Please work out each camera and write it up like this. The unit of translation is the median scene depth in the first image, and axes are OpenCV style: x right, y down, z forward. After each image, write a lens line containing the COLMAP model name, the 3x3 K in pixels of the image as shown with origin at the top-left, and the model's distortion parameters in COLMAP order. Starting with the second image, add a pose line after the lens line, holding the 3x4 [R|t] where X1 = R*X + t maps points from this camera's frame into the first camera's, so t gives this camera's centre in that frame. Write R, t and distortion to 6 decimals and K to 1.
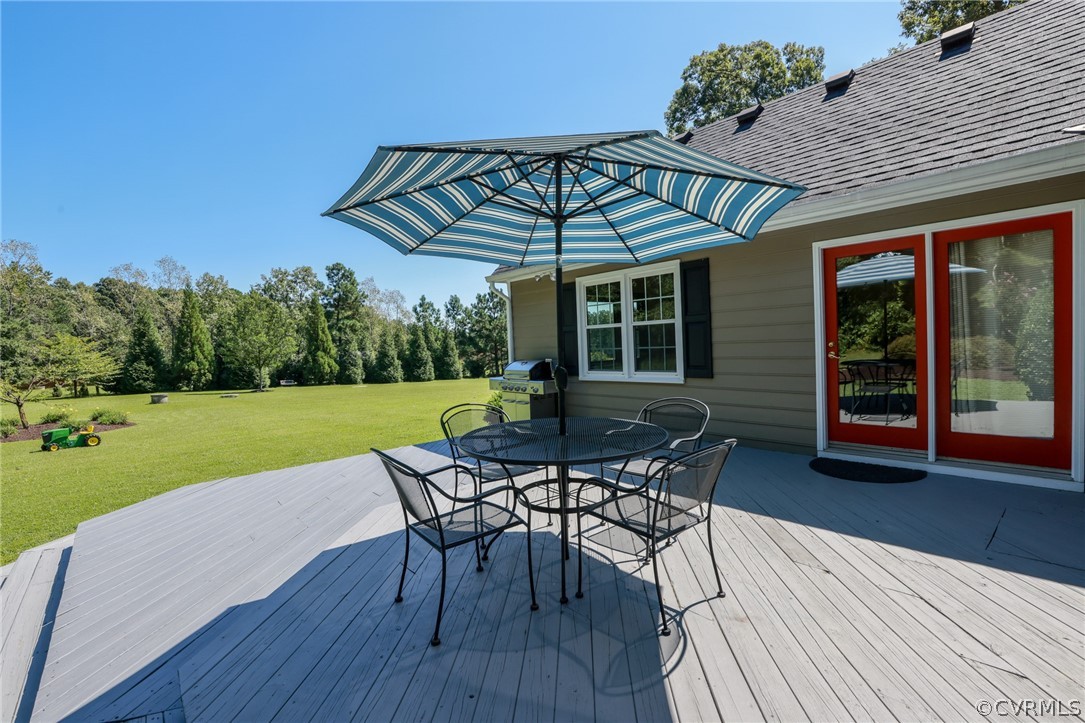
lens RADIAL K [[496.6, 0, 541.4], [0, 496.6, 359.8], [0, 0, 1]] dist [-0.023283, 0.000463]
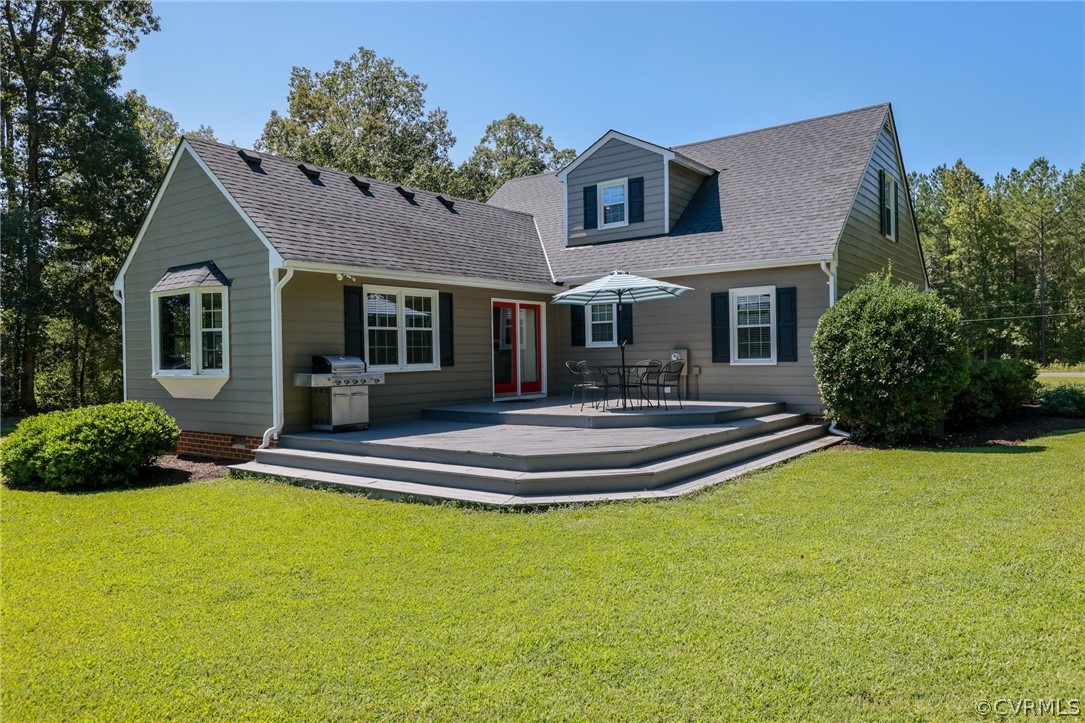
lens RADIAL K [[748.4, 0, 540.5], [0, 748.4, 368.8], [0, 0, 1]] dist [-0.072800, -0.001926]
pose [[-0.216625, 0.040717, 0.975405, -0.916070], [0.078306, 0.996635, -0.024212, 0.055682], [-0.973109, 0.071135, -0.219084, 0.541978]]
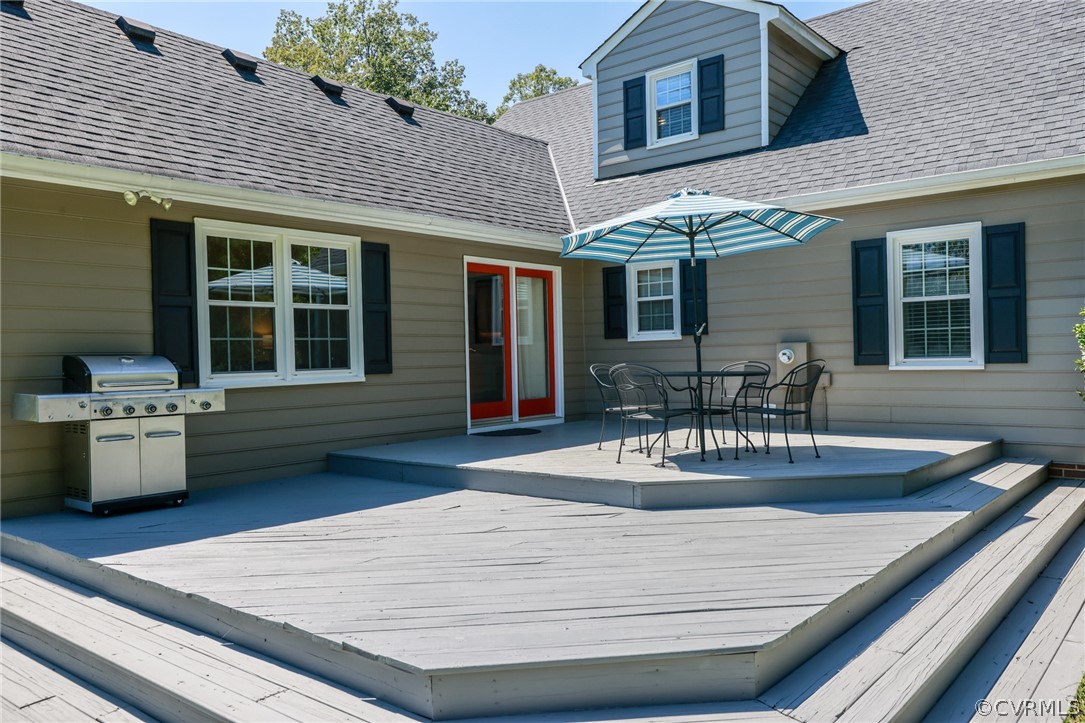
lens RADIAL K [[831.3, 0, 540.6], [0, 831.3, 360.9], [0, 0, 1]] dist [0.005042, 0.001528]
pose [[-0.169045, 0.053343, 0.984164, -0.527983], [0.080994, 0.995909, -0.040067, 0.042492], [-0.982275, 0.072938, -0.172674, 0.425985]]
